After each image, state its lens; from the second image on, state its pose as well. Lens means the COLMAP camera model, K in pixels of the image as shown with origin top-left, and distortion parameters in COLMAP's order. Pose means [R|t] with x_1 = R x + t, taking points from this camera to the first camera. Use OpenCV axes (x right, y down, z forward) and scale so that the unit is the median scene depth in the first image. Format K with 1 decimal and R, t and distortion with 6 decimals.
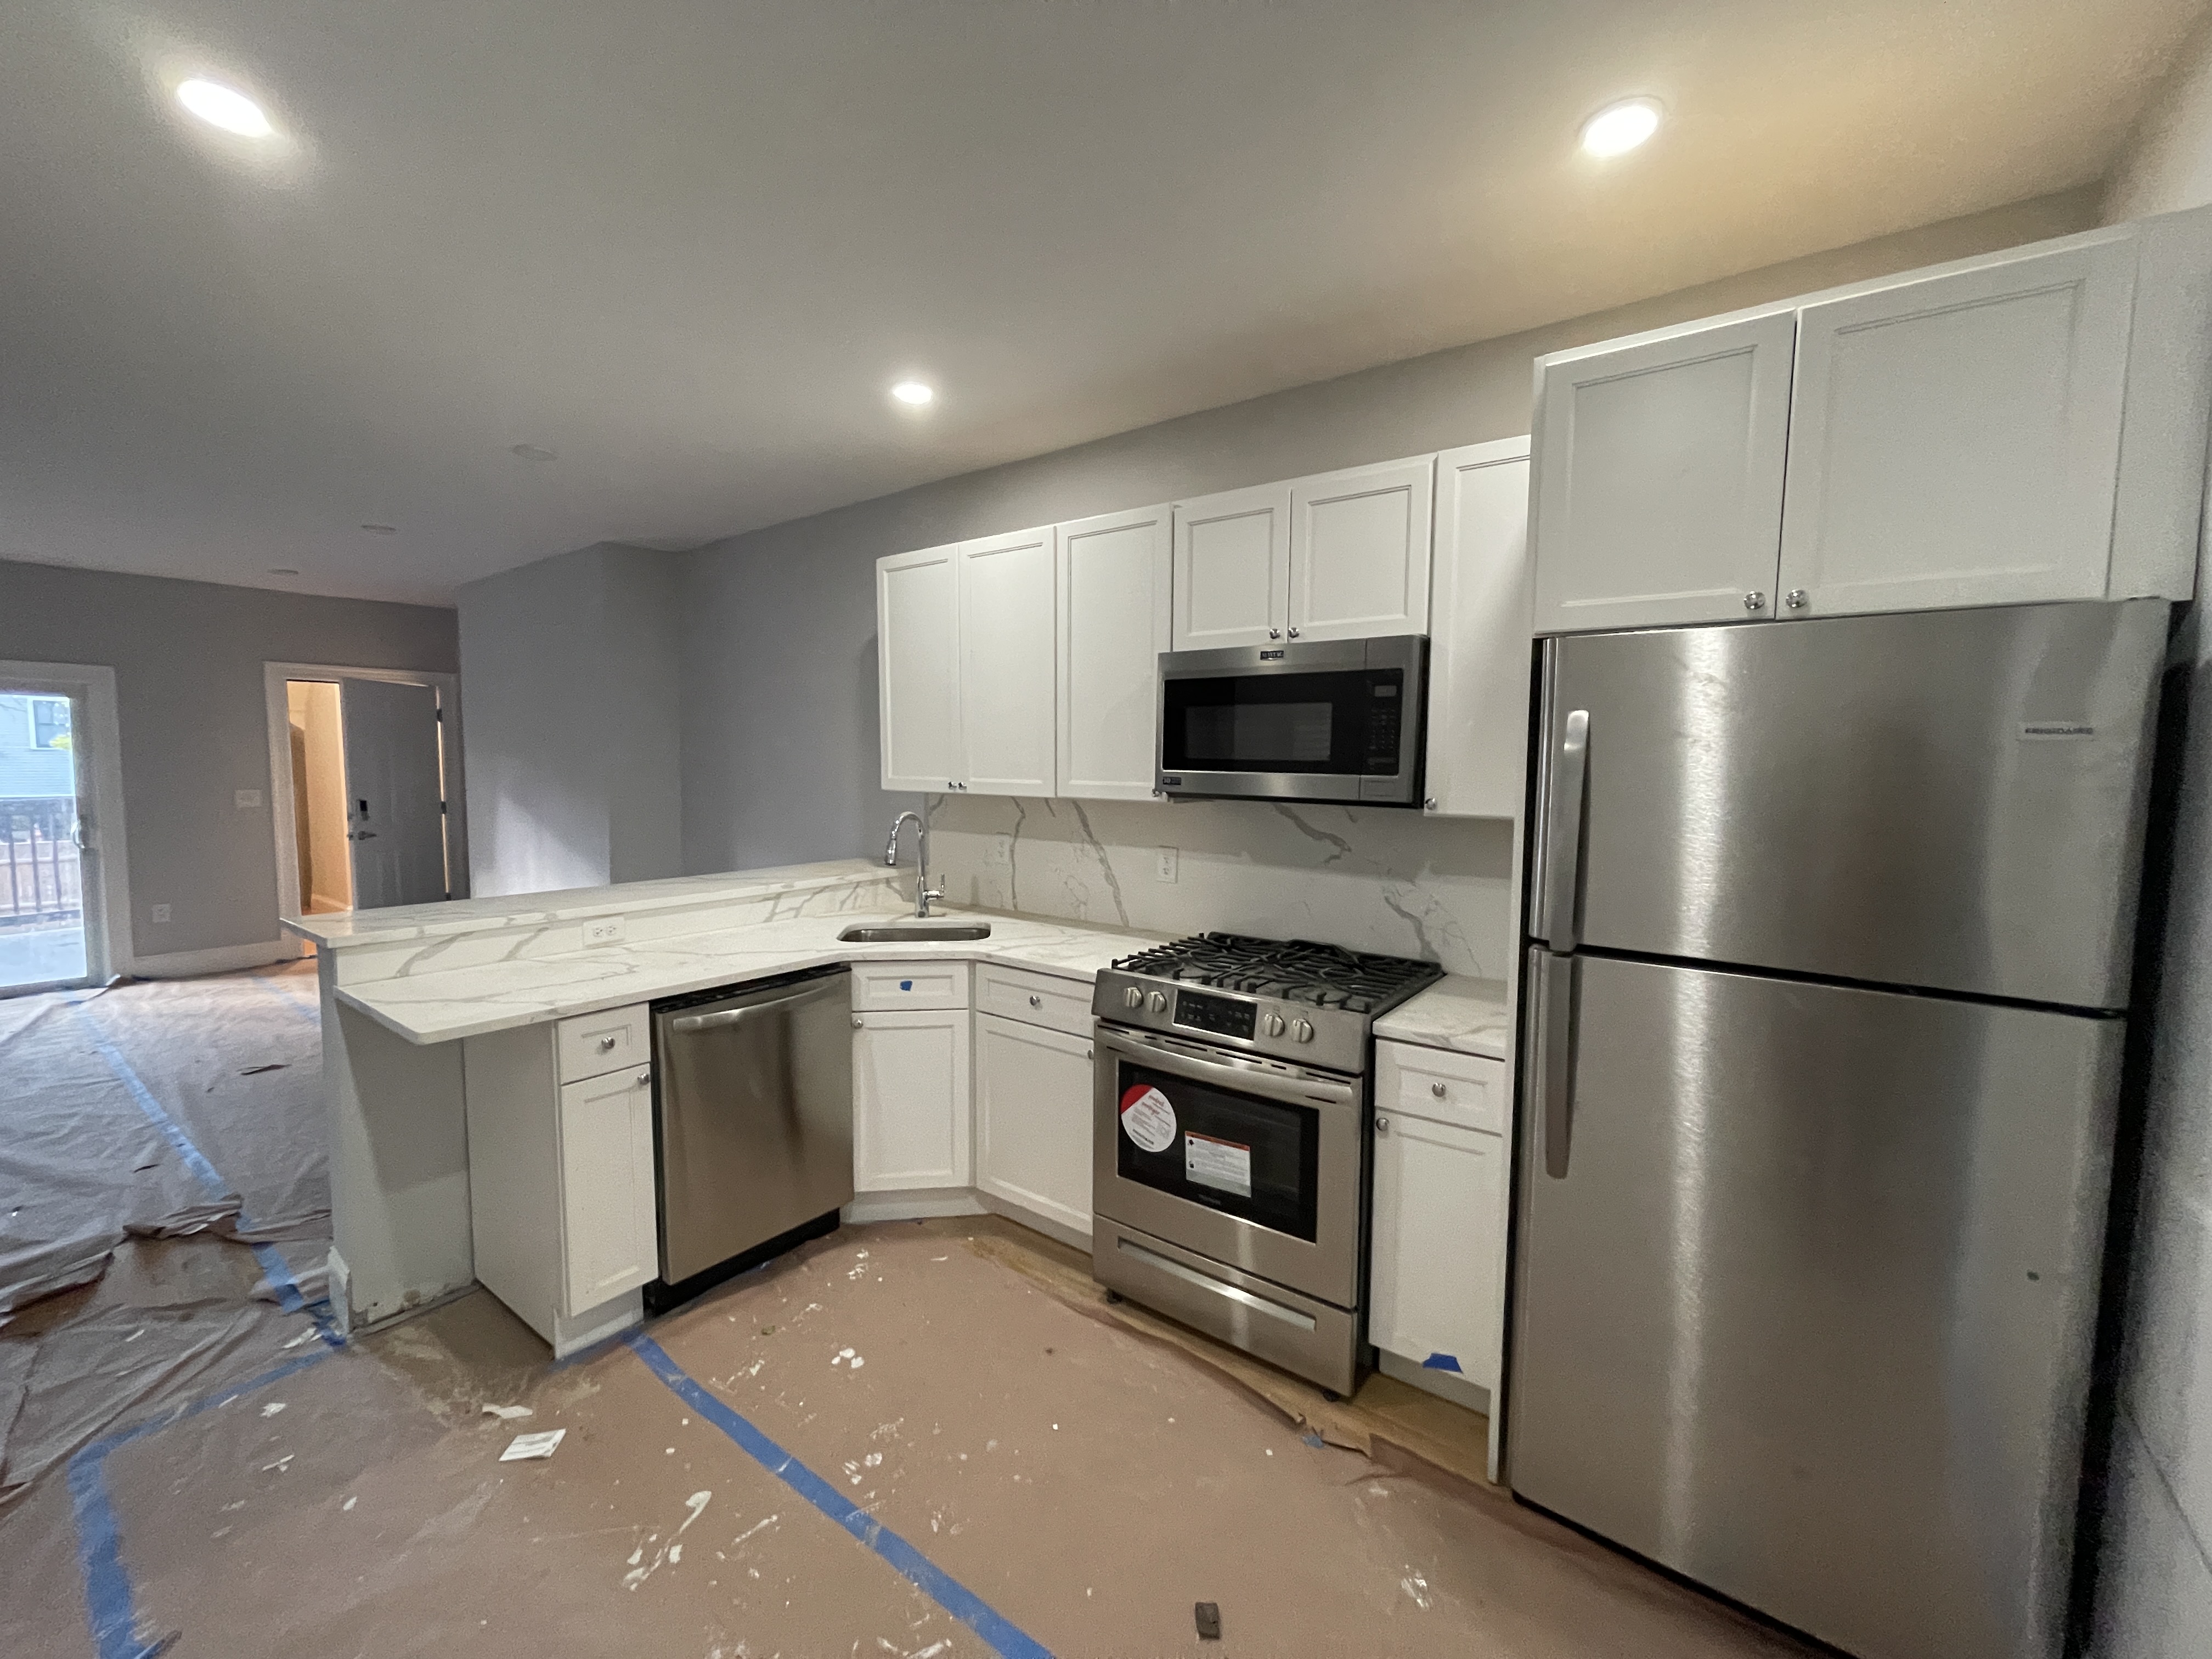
lens RADIAL K [[903.9, 0, 1110.9], [0, 903.9, 836.9], [0, 0, 1]] dist [0.027644, -0.037111]
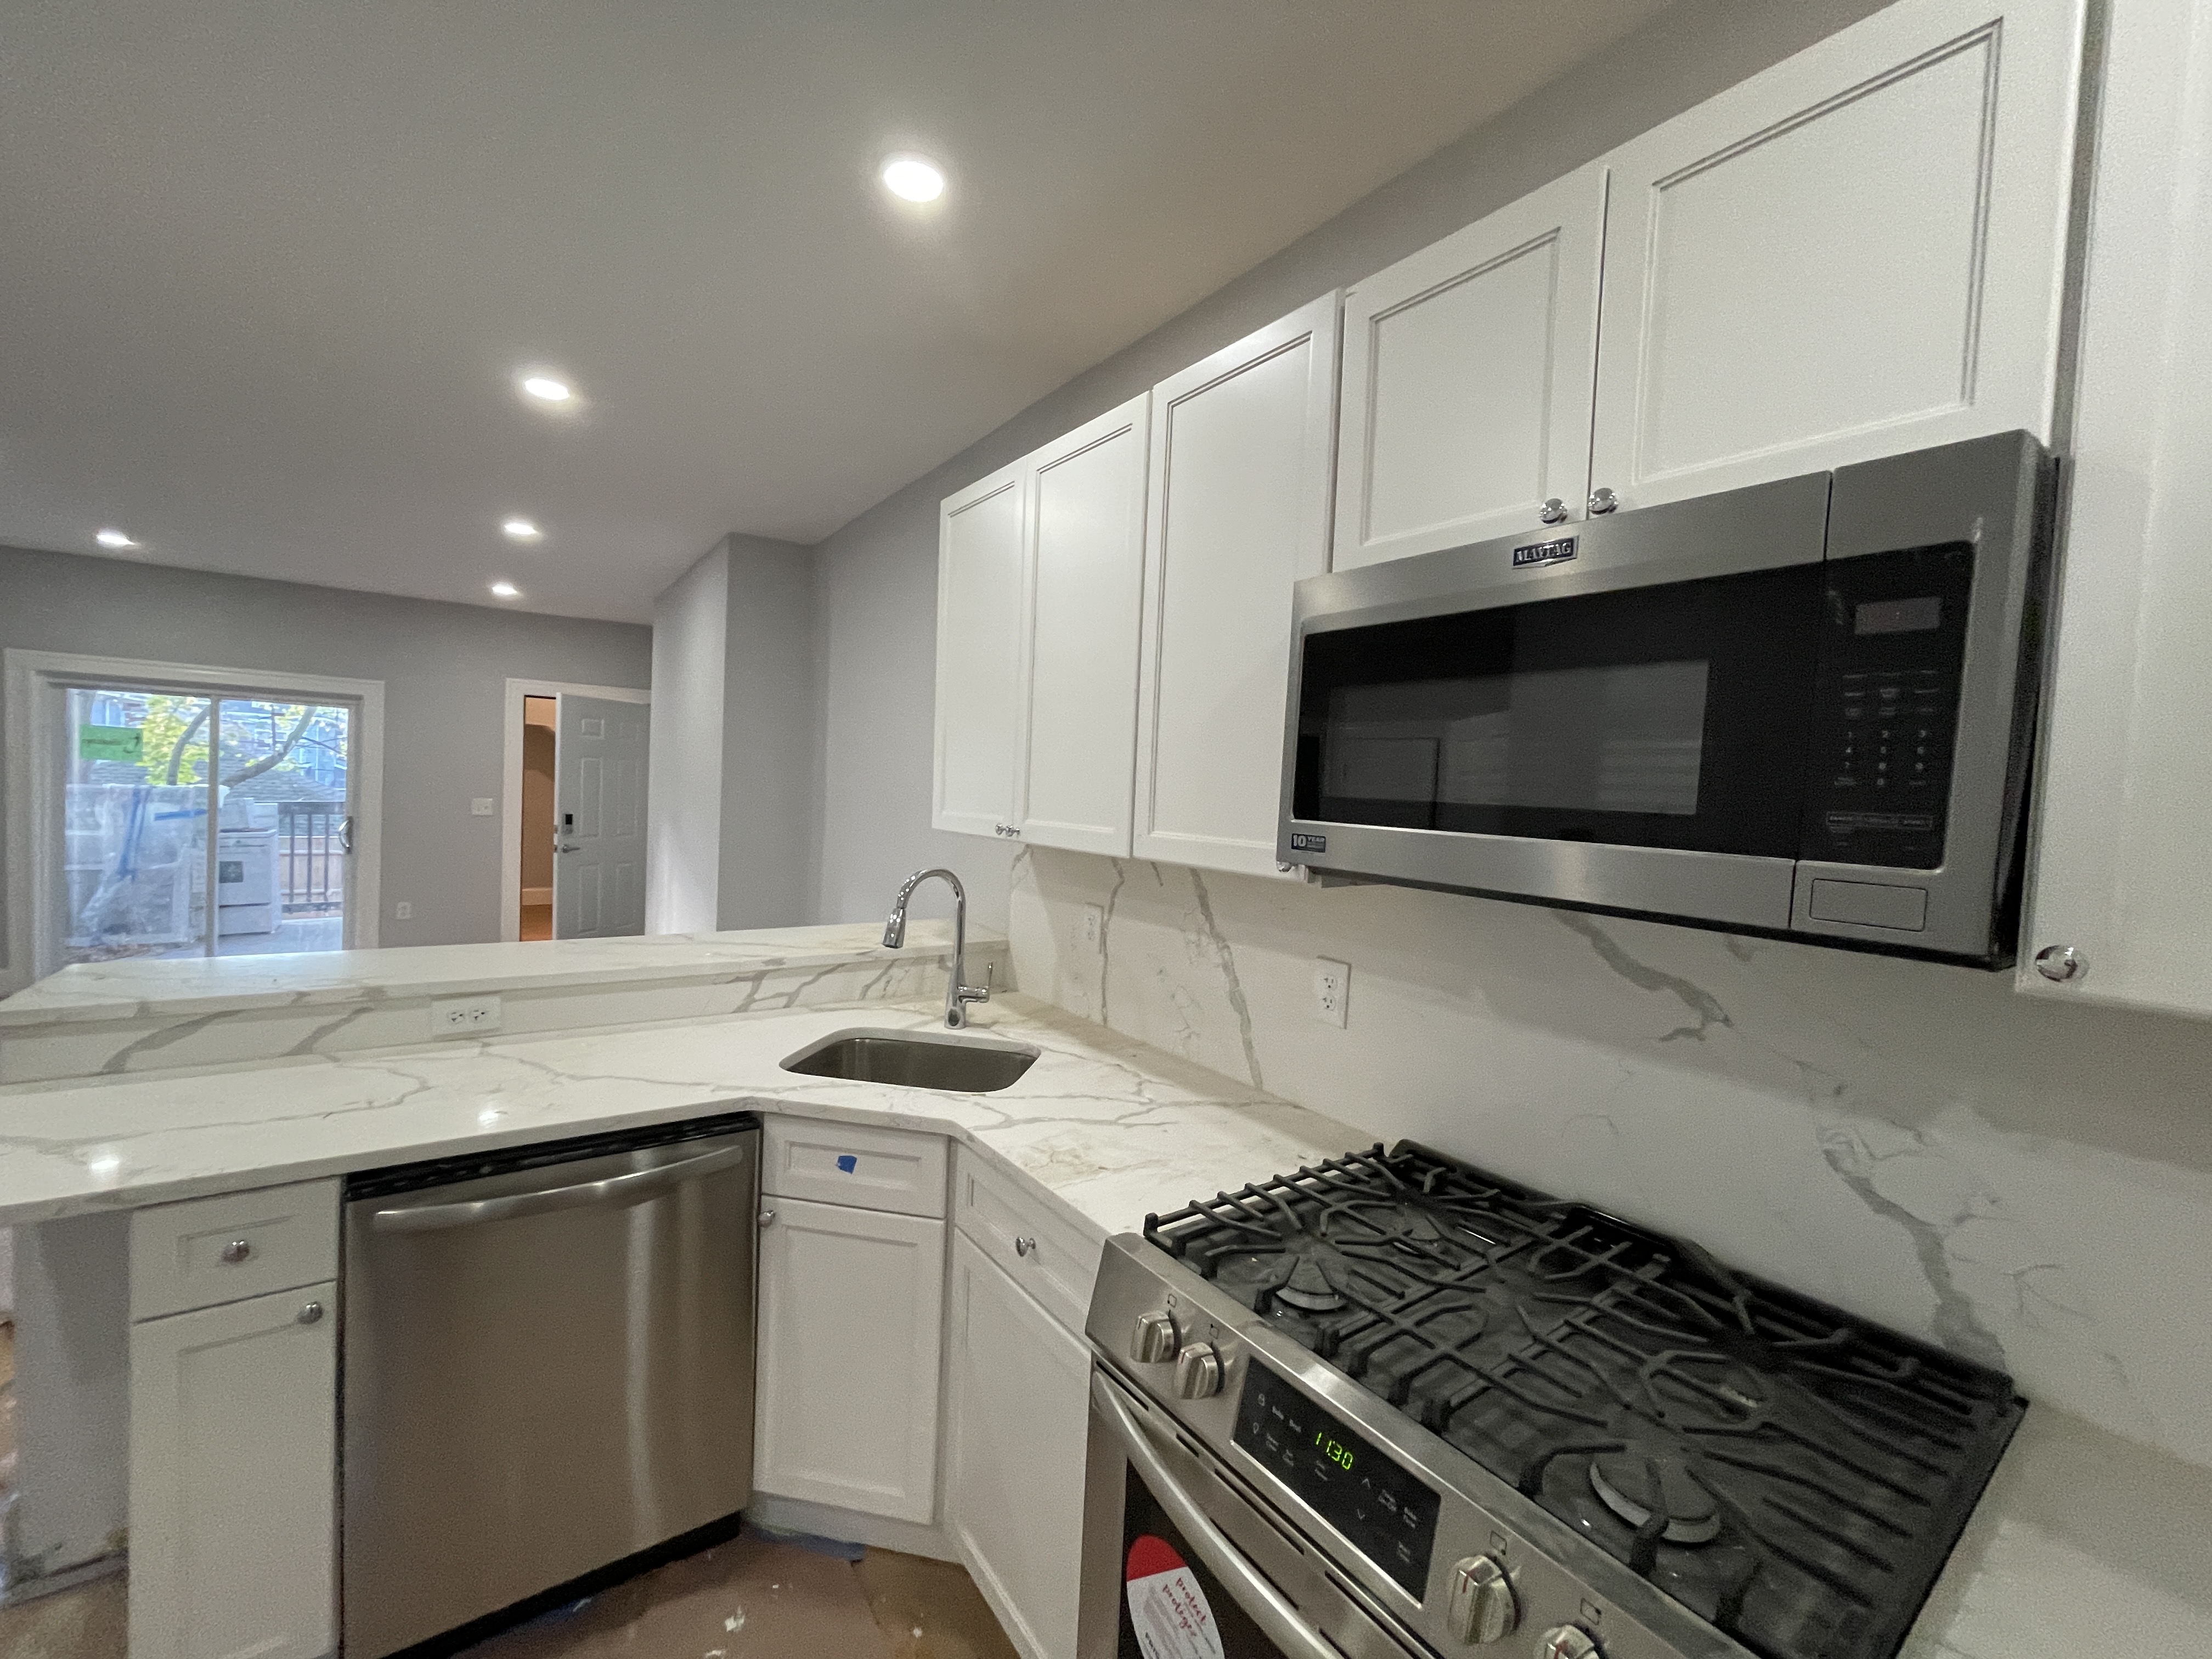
lens RADIAL K [[890.8, 0, 1106.0], [0, 890.8, 829.5], [0, 0, 1]] dist [-0.012464, 0.004340]
pose [[0.950324, 0.047120, -0.307675, 0.106613], [-0.062569, 0.997217, -0.040536, -0.041727], [0.304909, 0.057773, 0.950628, 0.502033]]
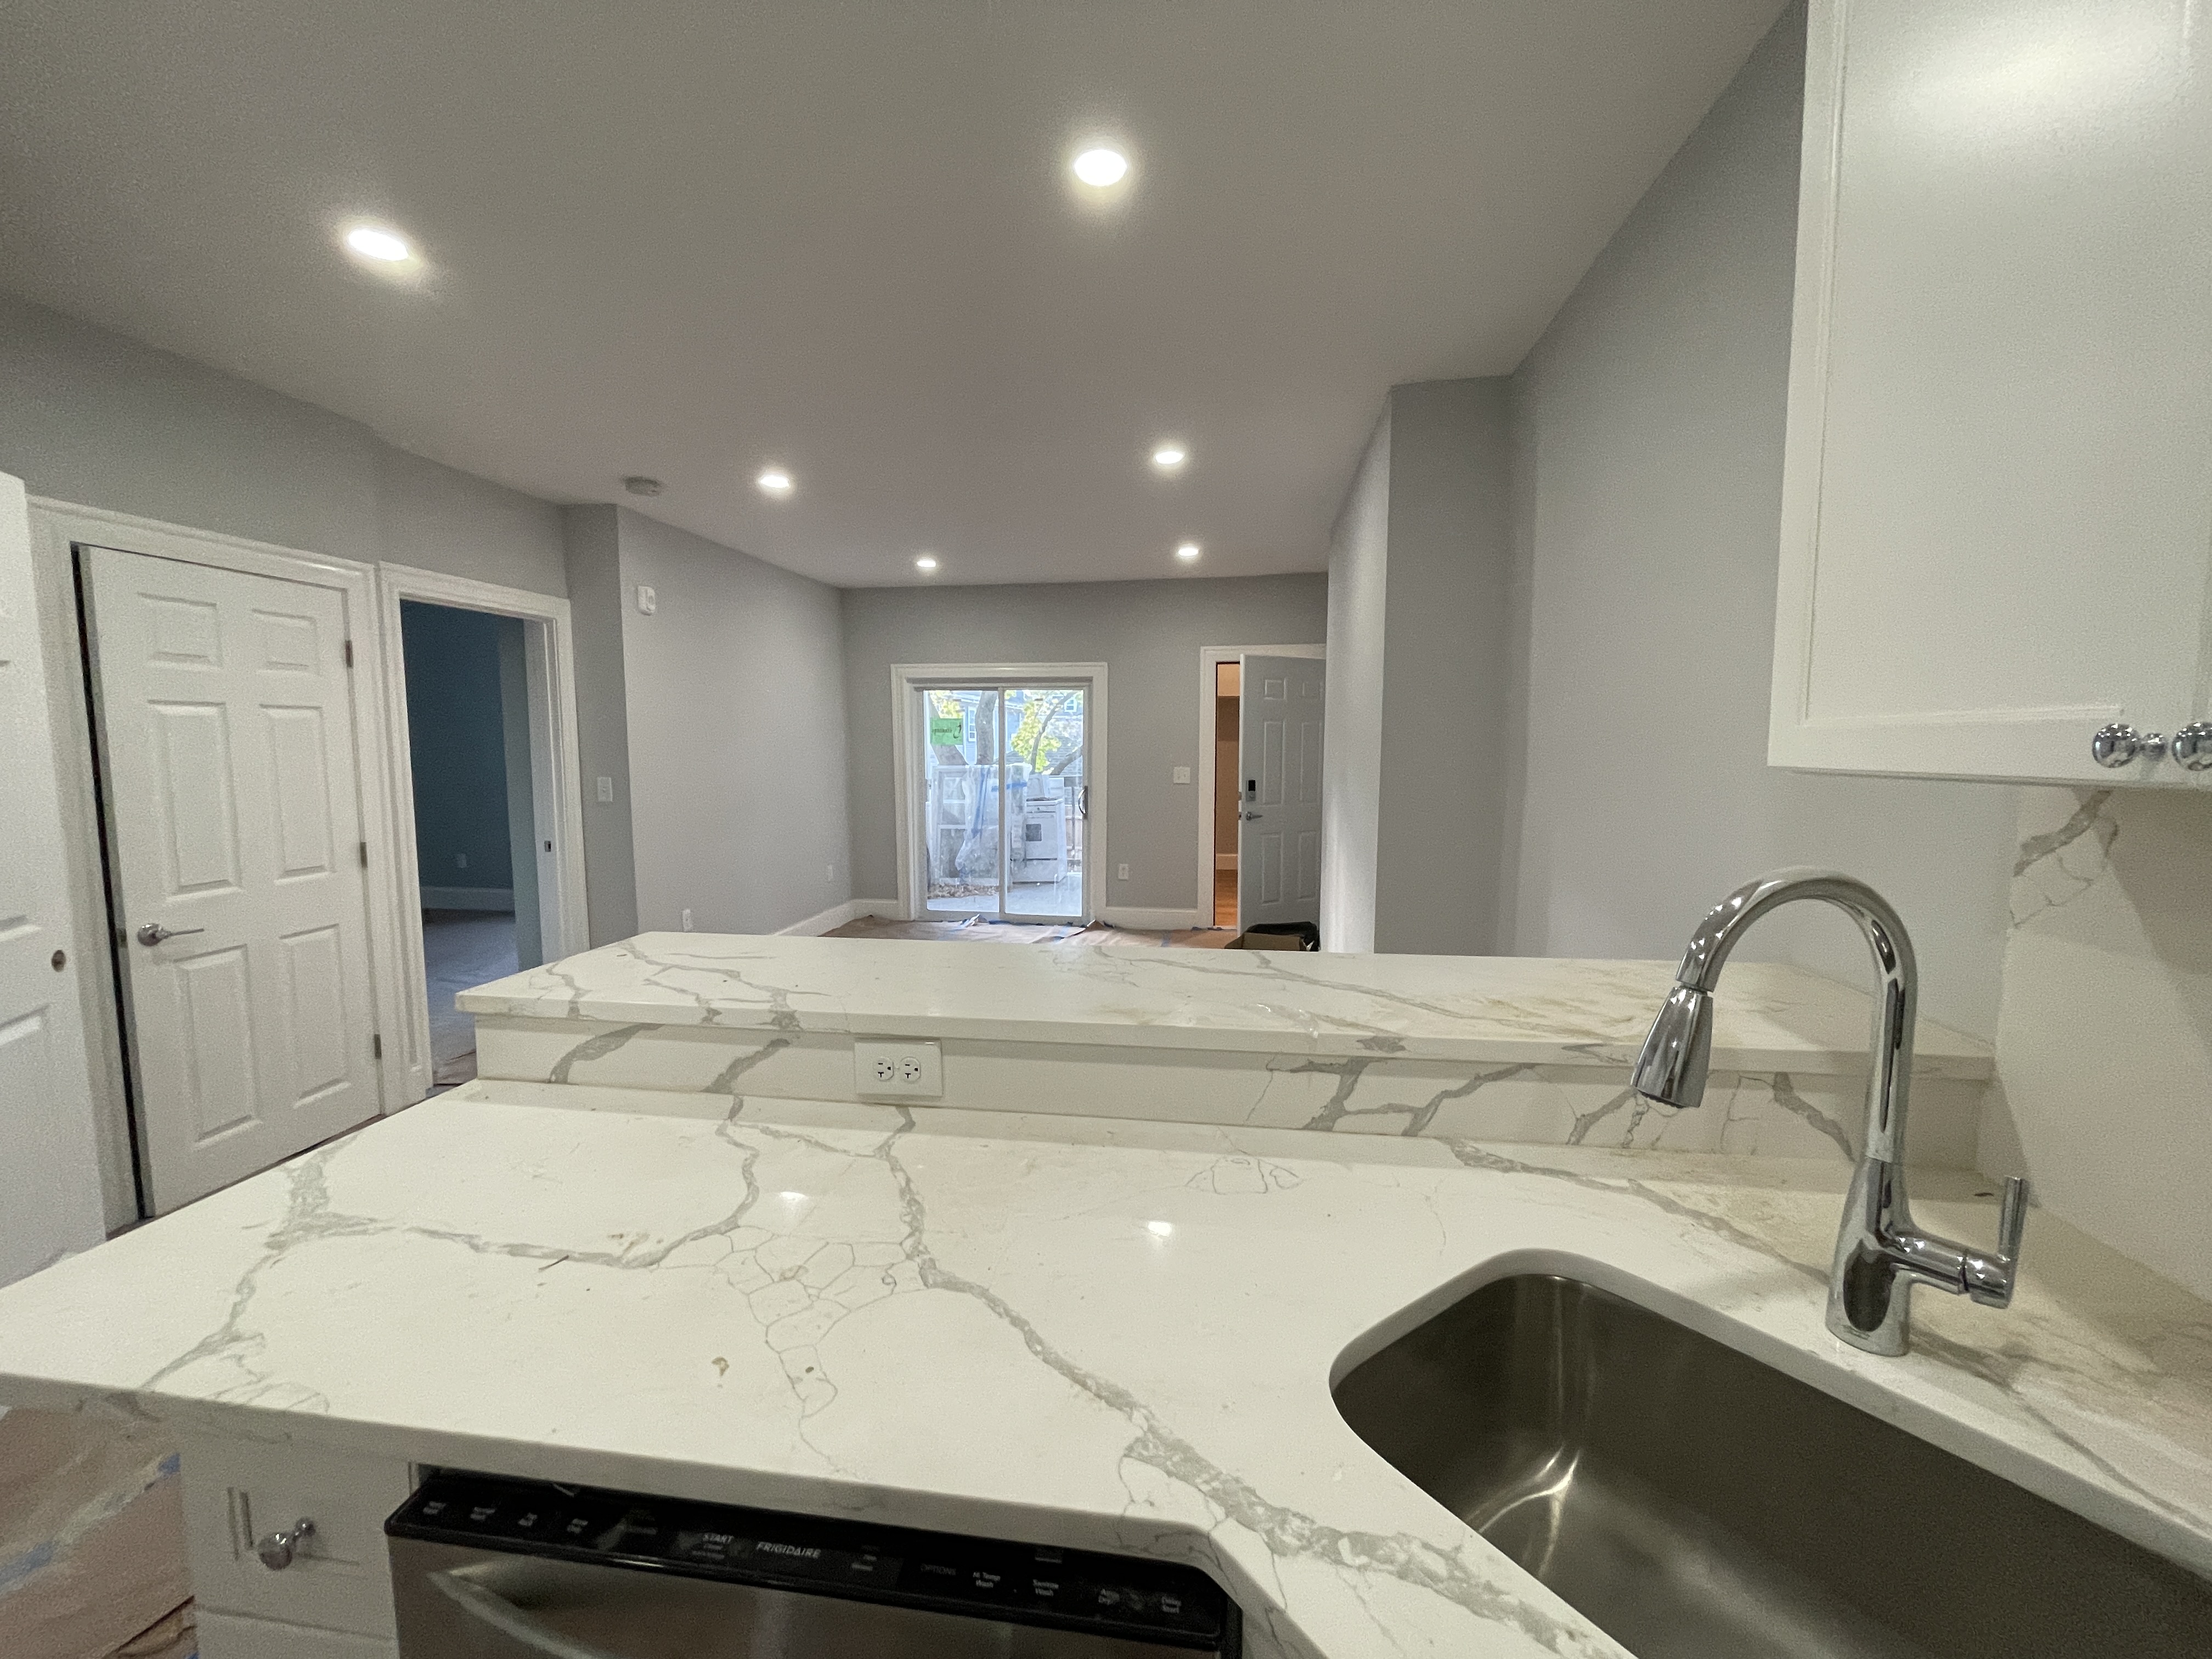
lens RADIAL K [[890.8, 0, 1106.0], [0, 890.8, 829.5], [0, 0, 1]] dist [-0.012464, 0.004340]
pose [[0.475949, 0.073005, -0.876438, -0.139287], [-0.069659, 0.996547, 0.045182, -0.040229], [0.876710, 0.039547, 0.479391, 0.881367]]
